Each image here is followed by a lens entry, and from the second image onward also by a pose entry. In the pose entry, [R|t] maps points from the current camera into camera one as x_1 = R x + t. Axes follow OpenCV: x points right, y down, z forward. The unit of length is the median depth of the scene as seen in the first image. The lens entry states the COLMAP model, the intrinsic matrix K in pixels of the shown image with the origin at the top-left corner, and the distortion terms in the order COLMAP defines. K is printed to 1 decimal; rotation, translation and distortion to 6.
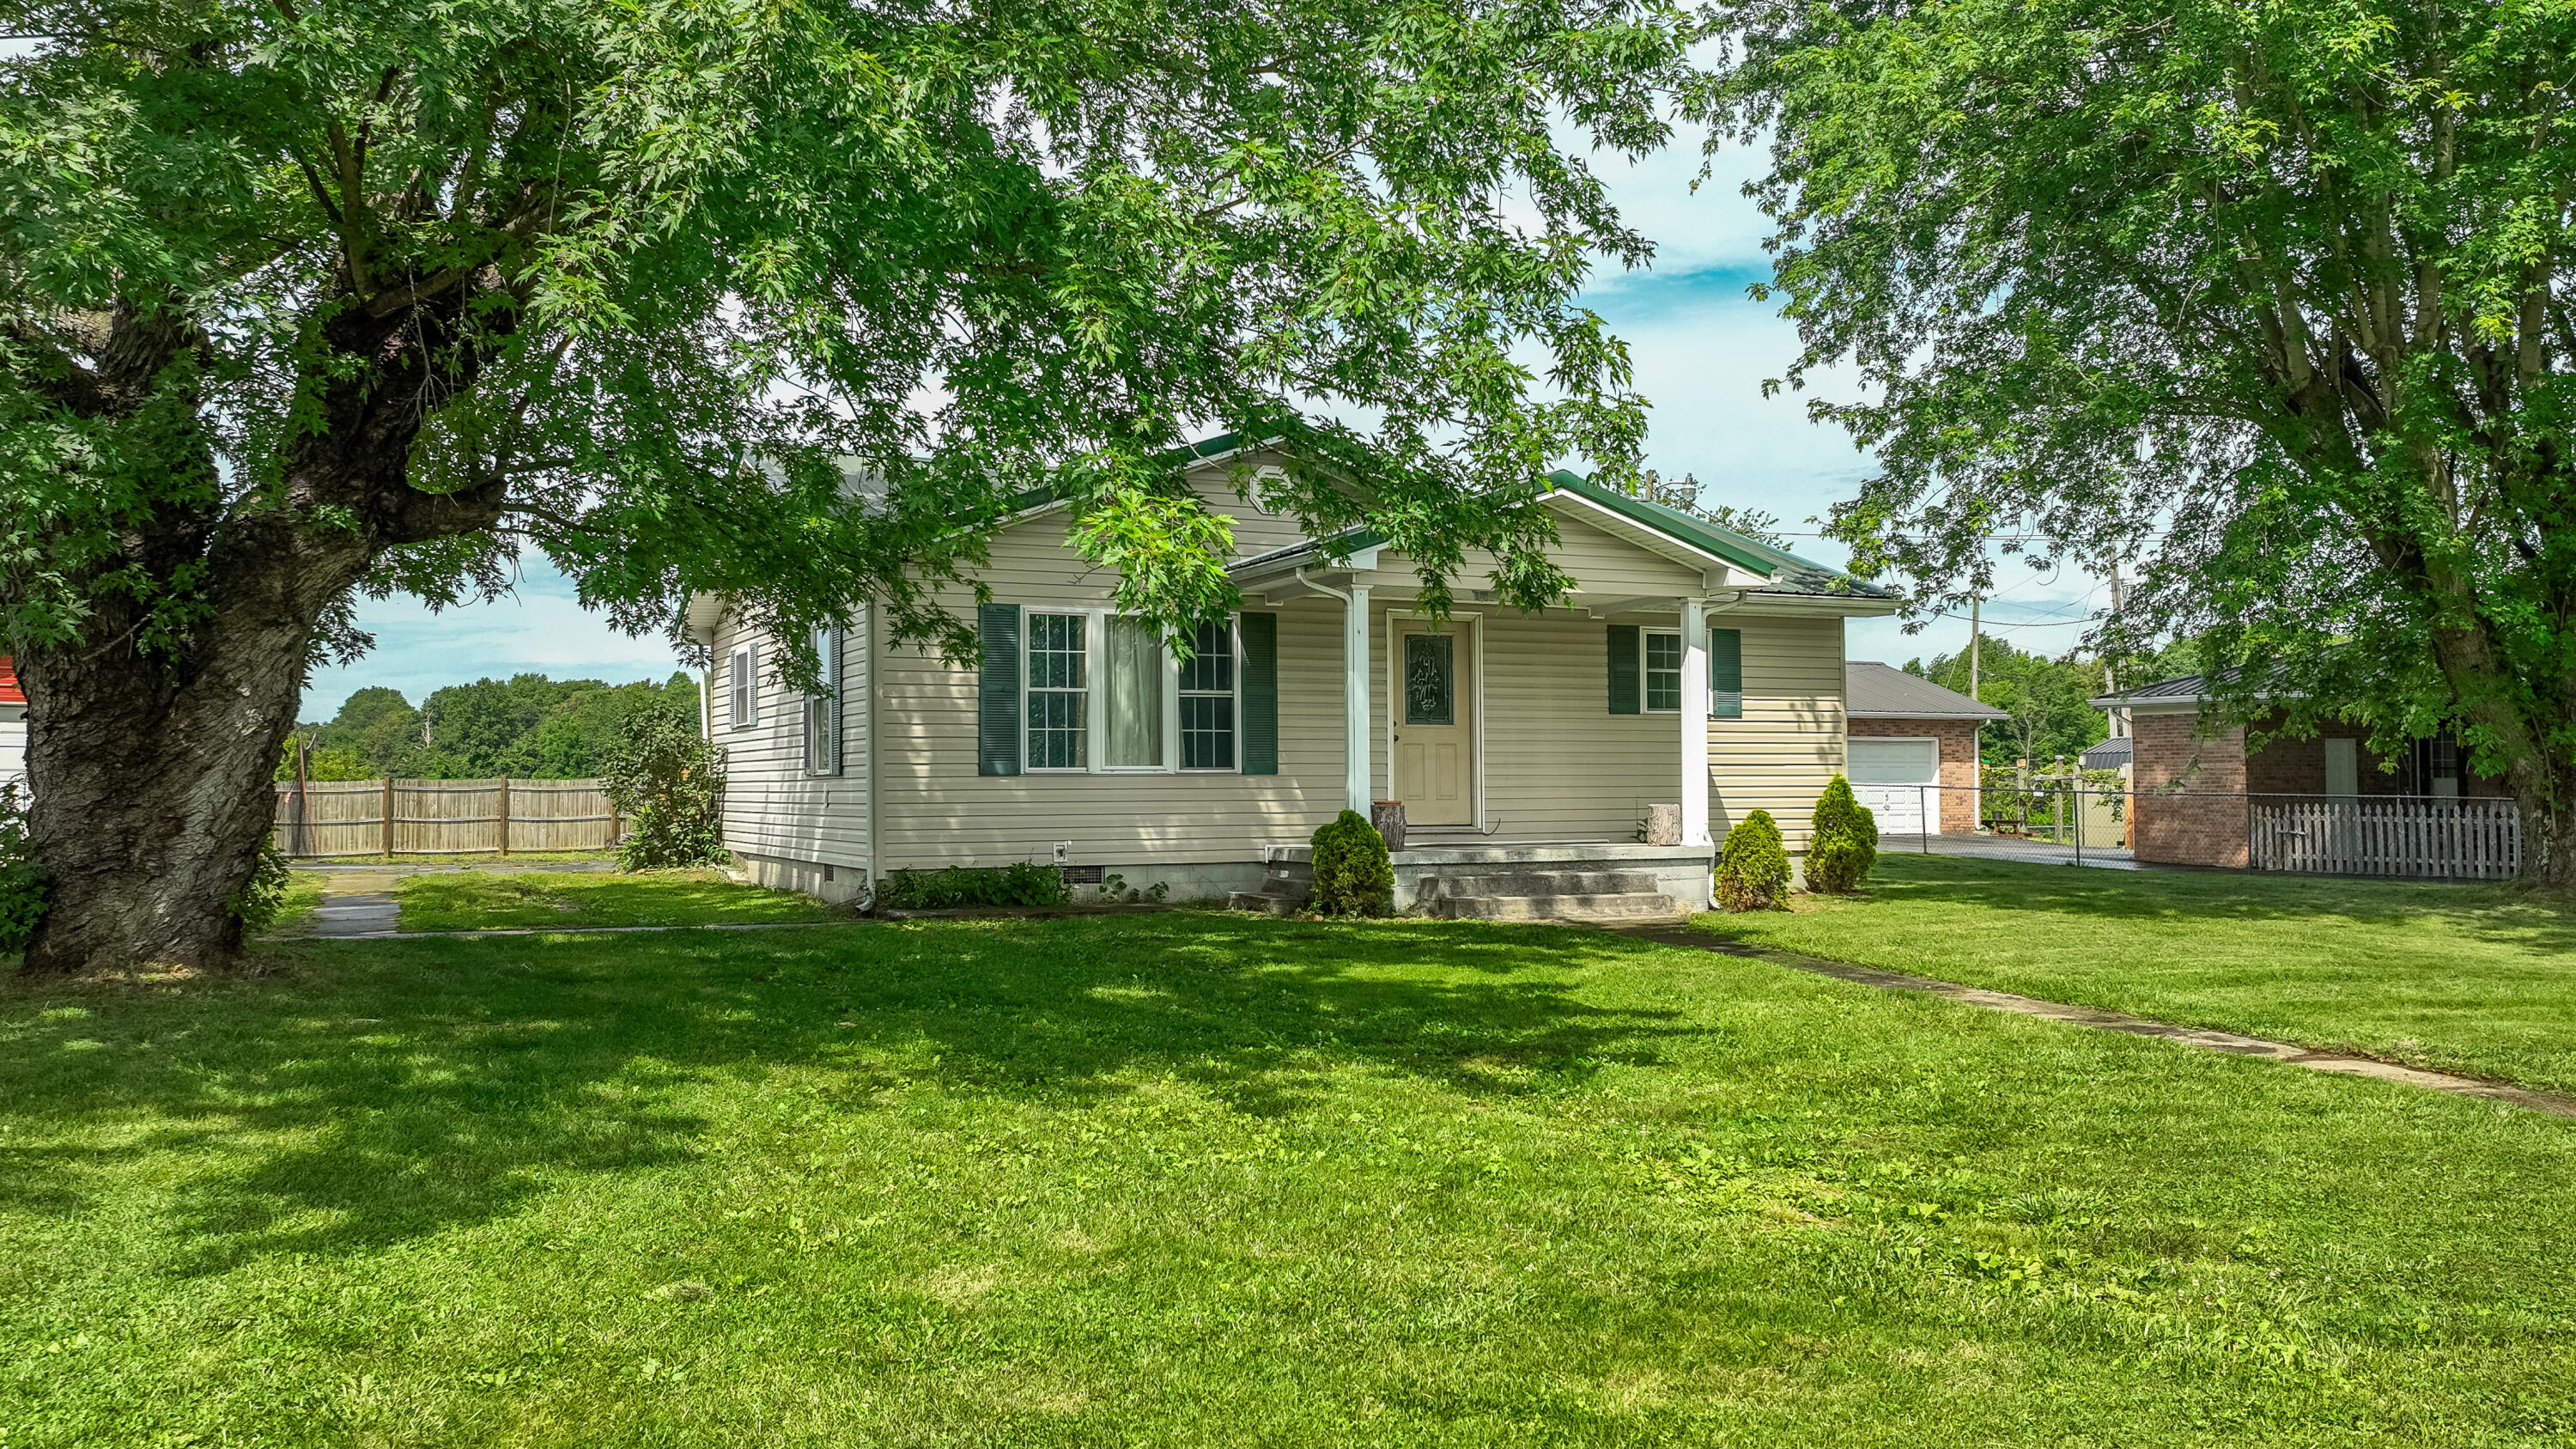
lens RADIAL K [[2077.2, 0, 1330.2], [0, 2077.2, 728.0], [0, 0, 1]] dist [0.009186, 0.001780]
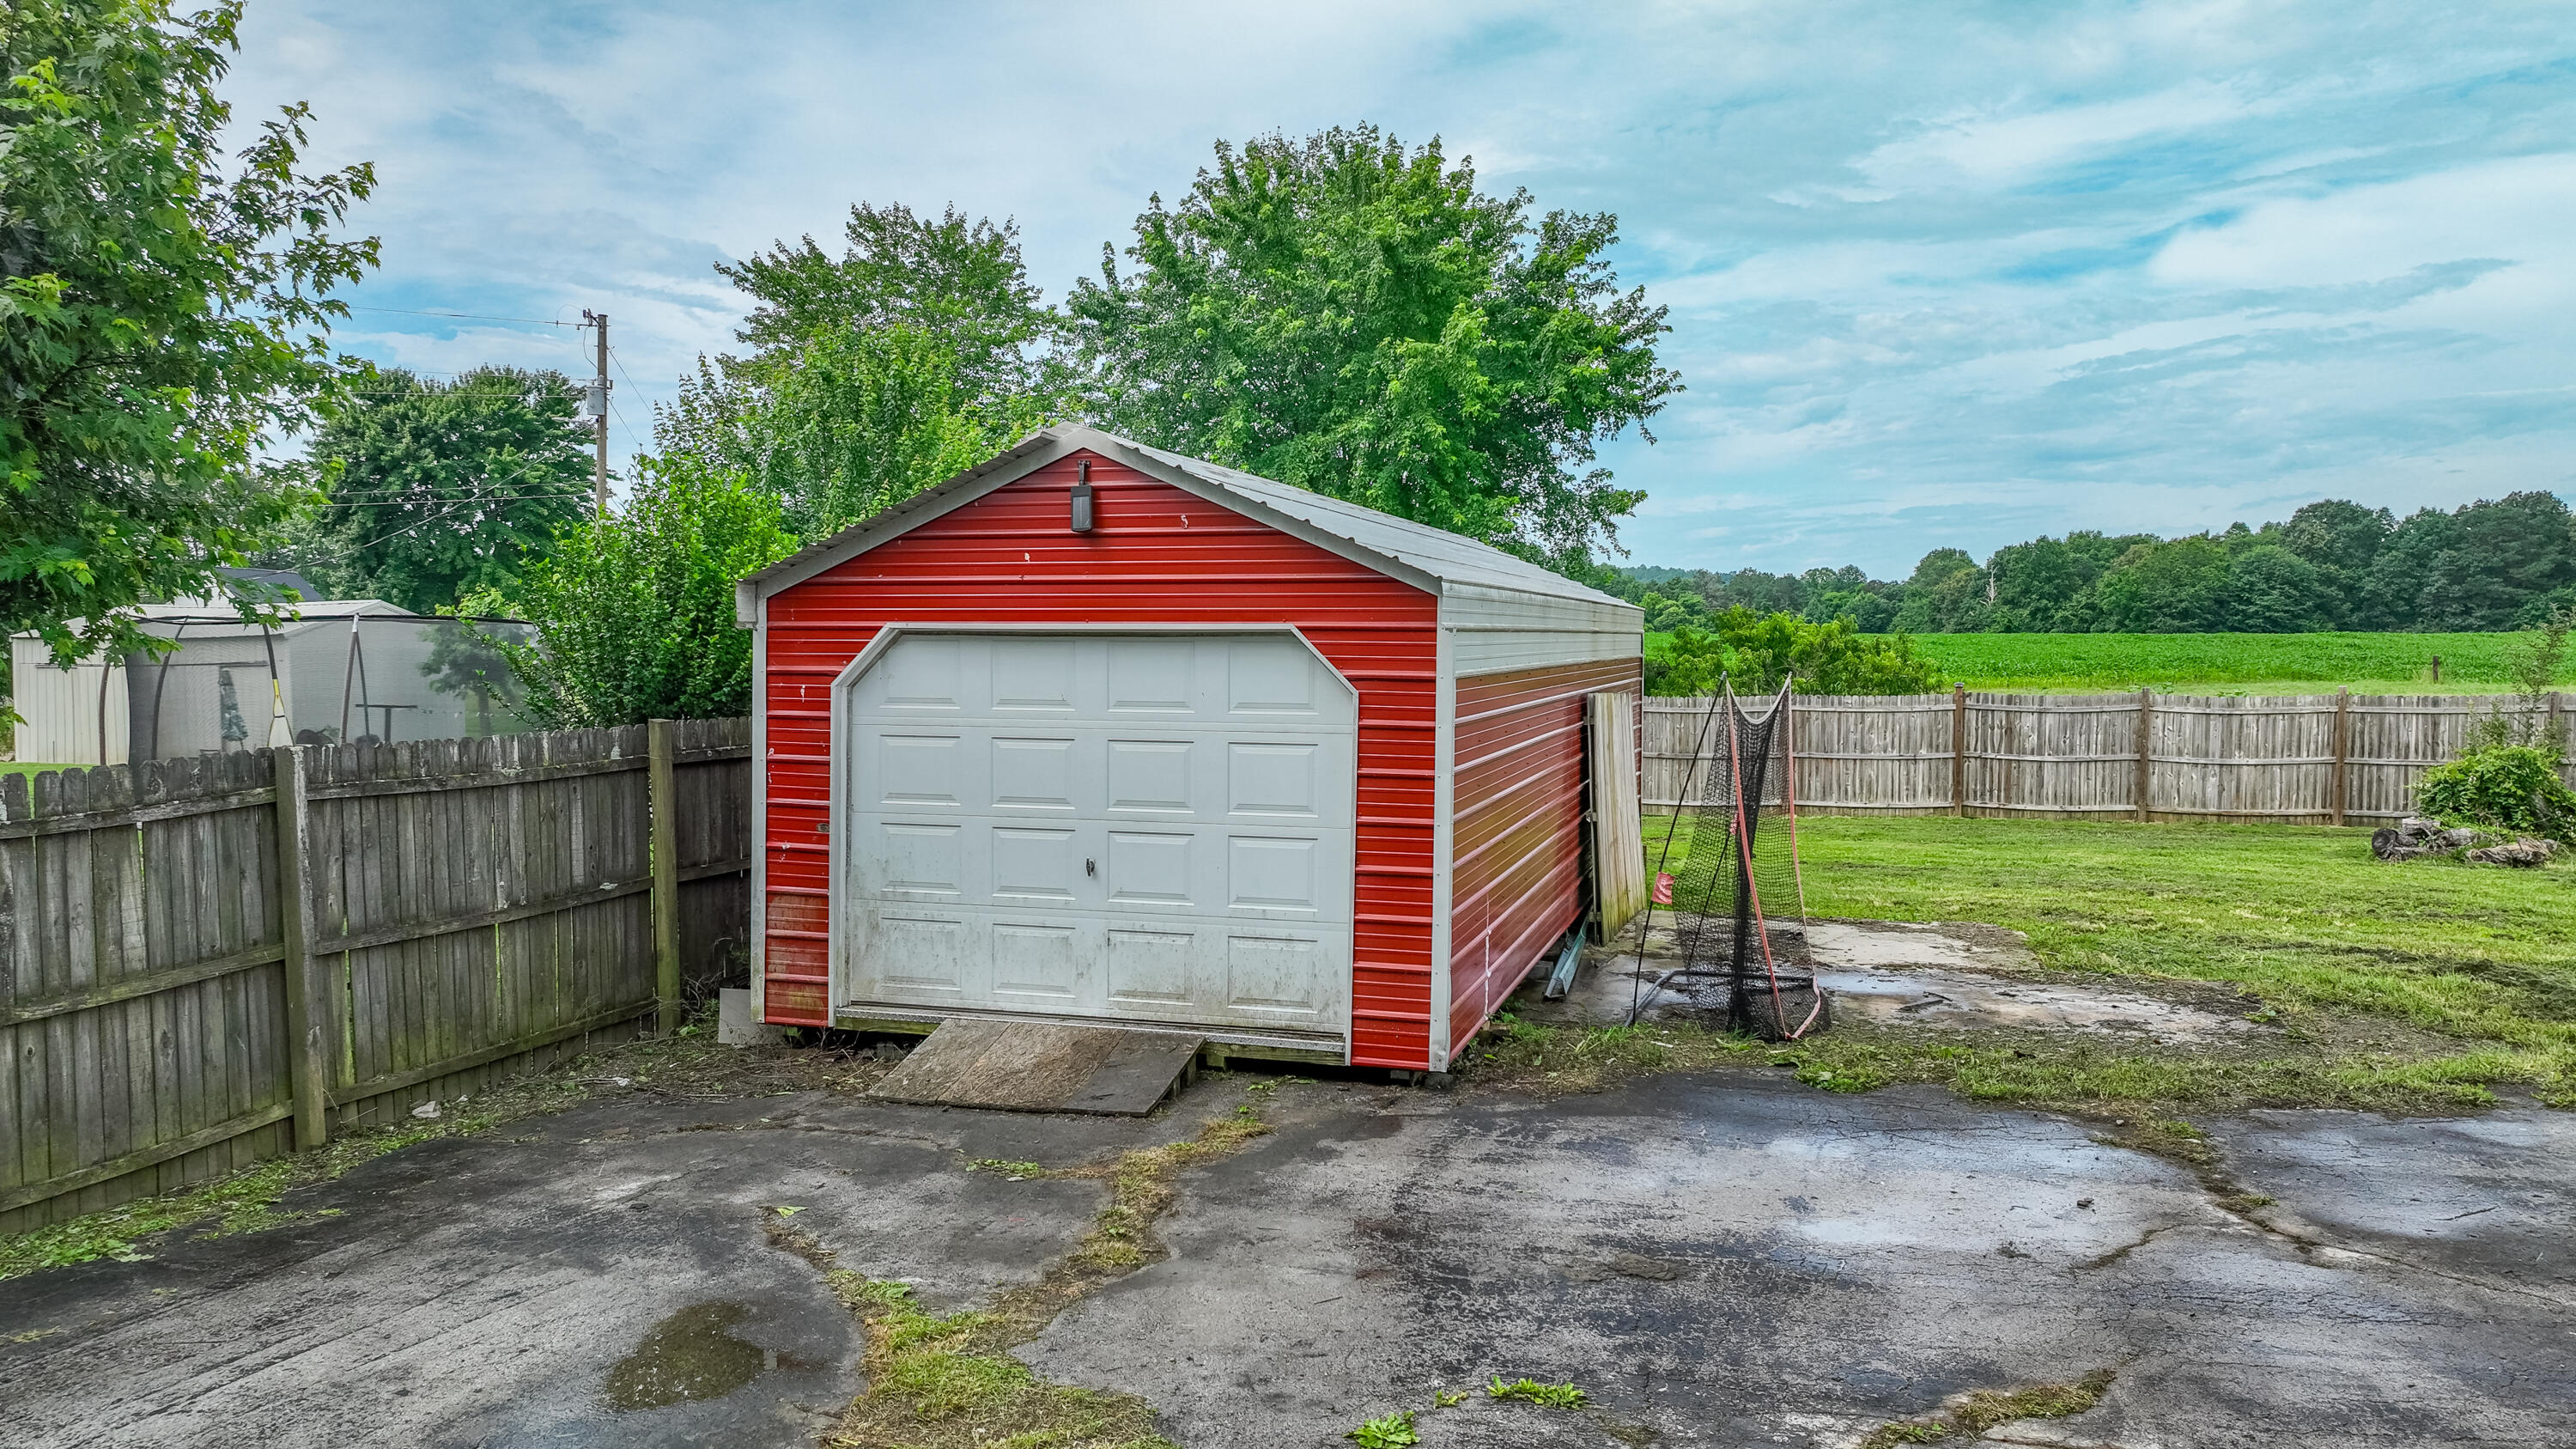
lens RADIAL K [[1815.1, 0, 1286.9], [0, 1815.1, 713.9], [0, 0, 1]] dist [0.013456, 0.003894]
pose [[0.712787, 0.031064, -0.700693, -0.514959], [0.020098, 0.997704, 0.064676, -0.024140], [0.701093, -0.060182, 0.710526, 1.135159]]
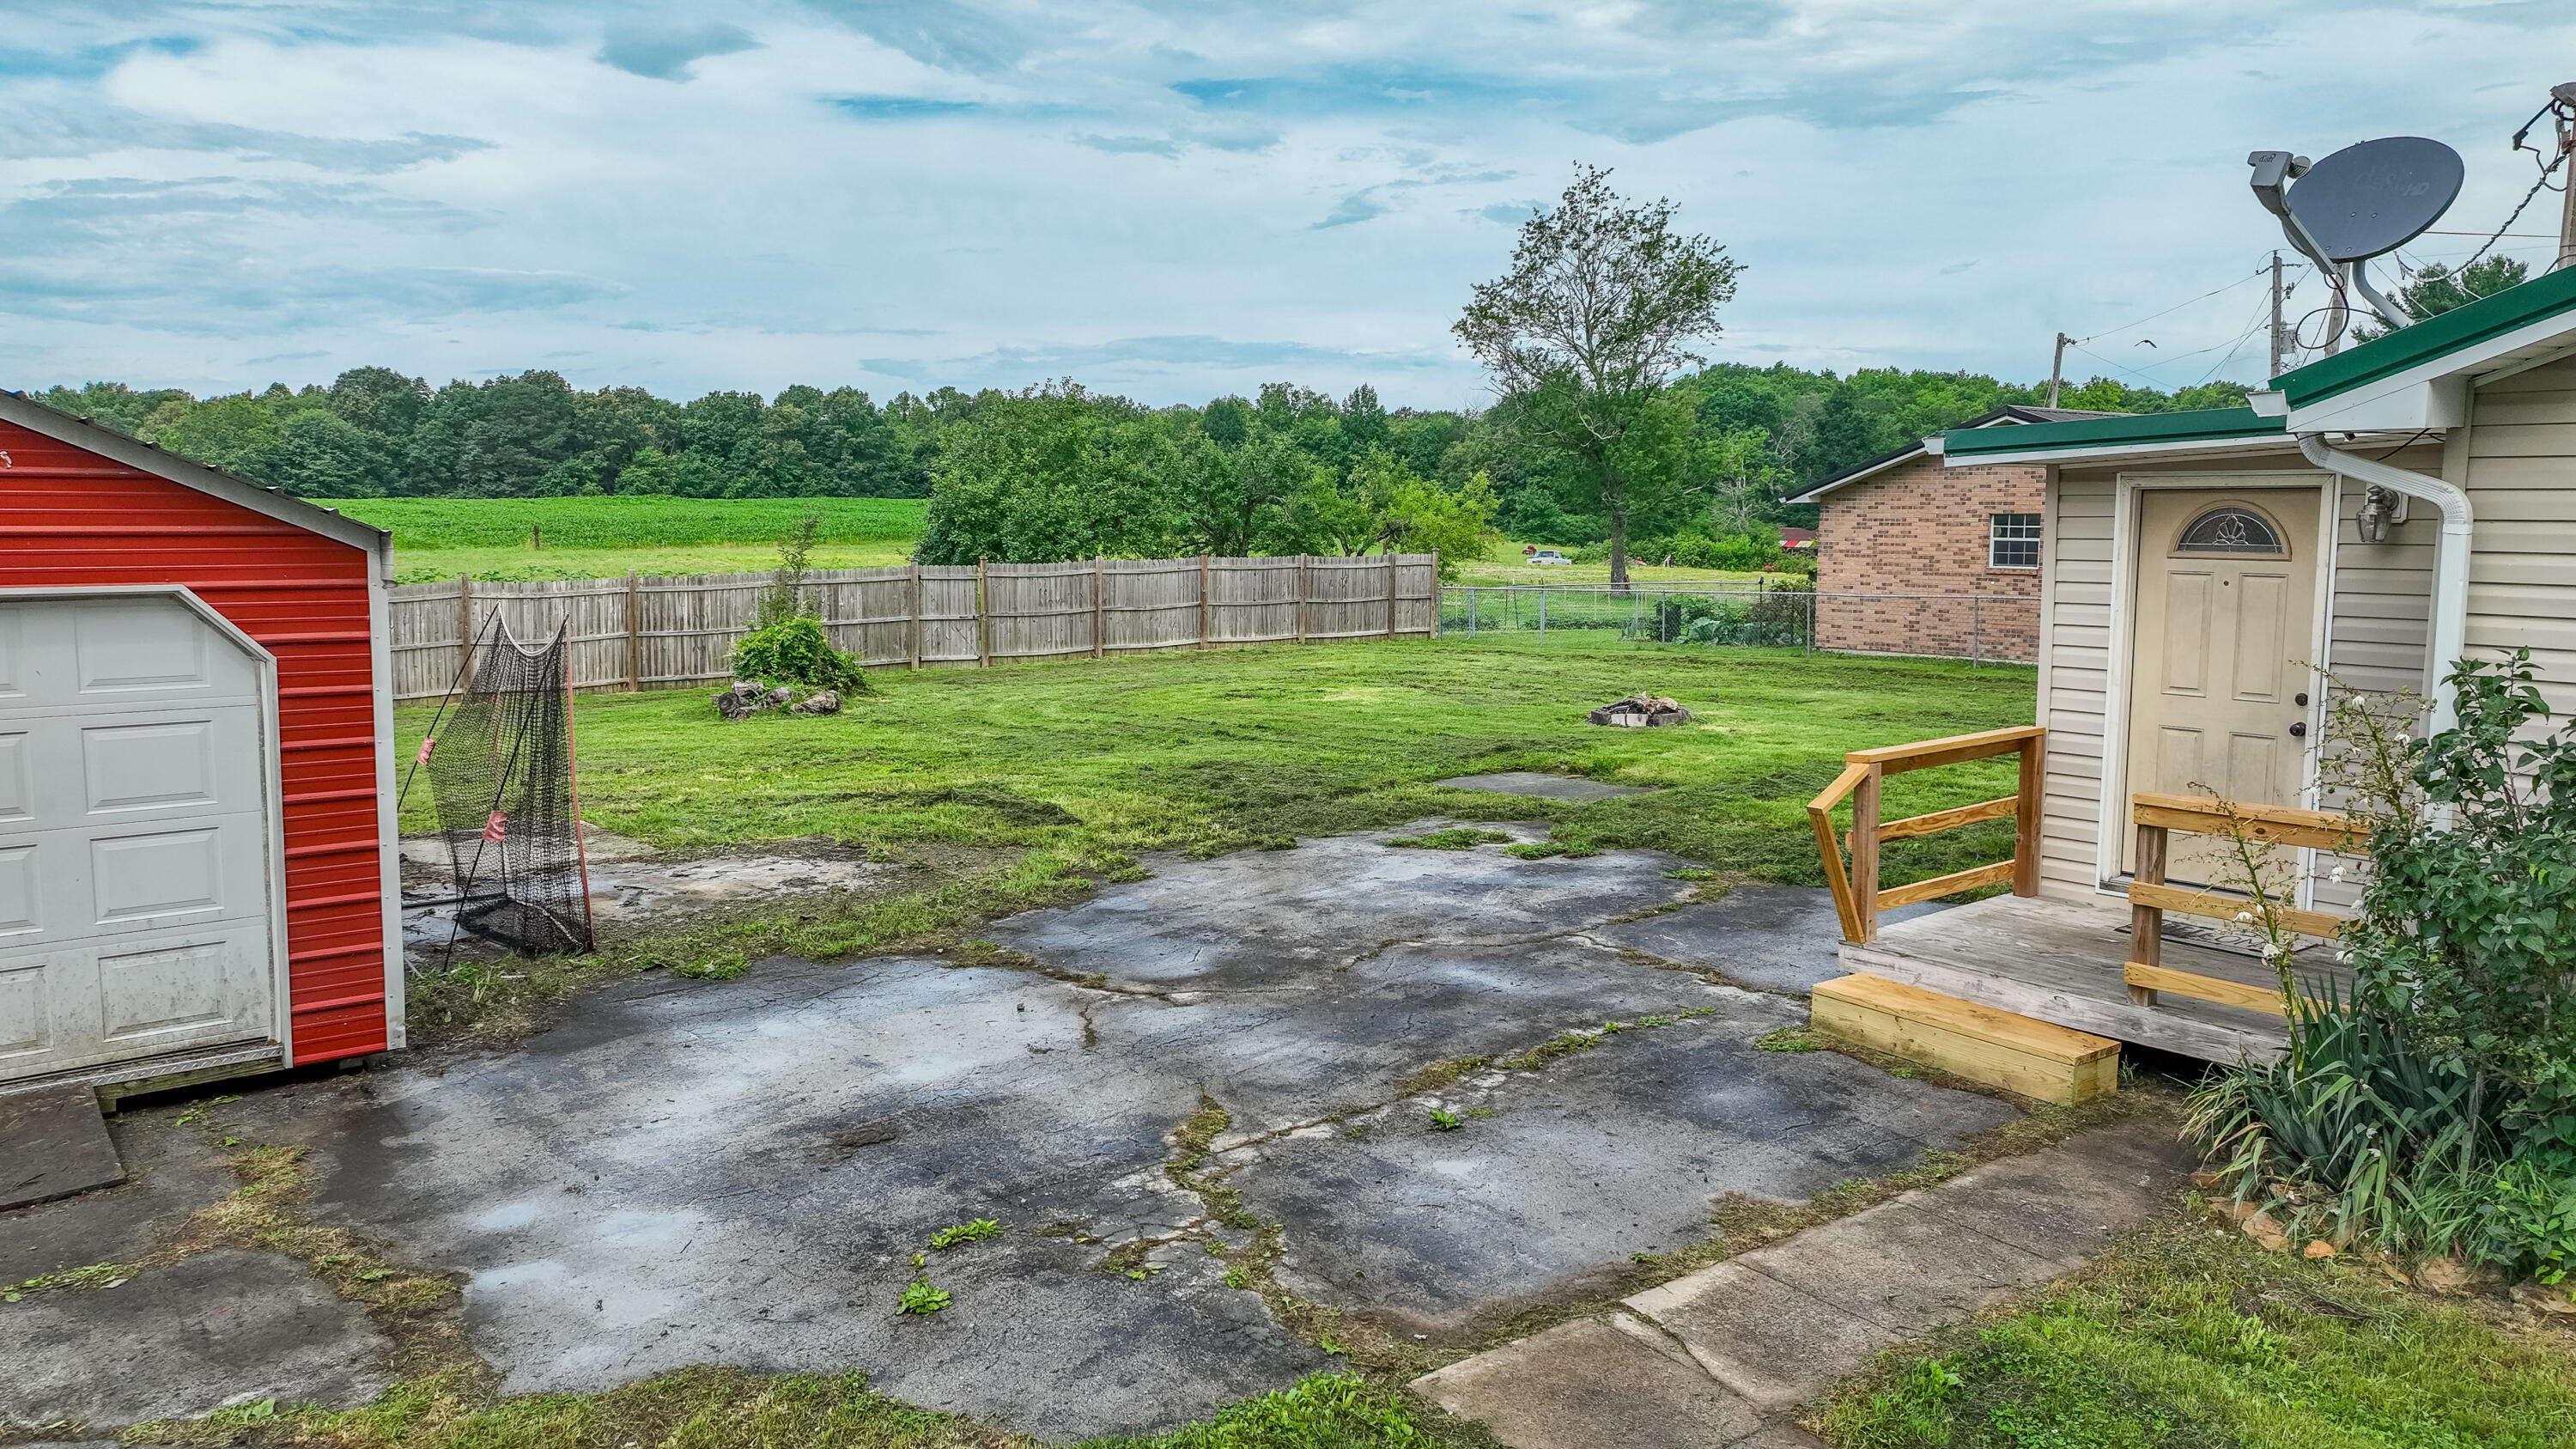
lens RADIAL K [[1815.1, 0, 1286.9], [0, 1815.1, 713.9], [0, 0, 1]] dist [0.013456, 0.003894]
pose [[0.977957, -0.021290, 0.207719, -0.694067], [-0.009312, 0.989352, 0.145242, -0.050727], [-0.208599, -0.143974, 0.967346, 1.018094]]
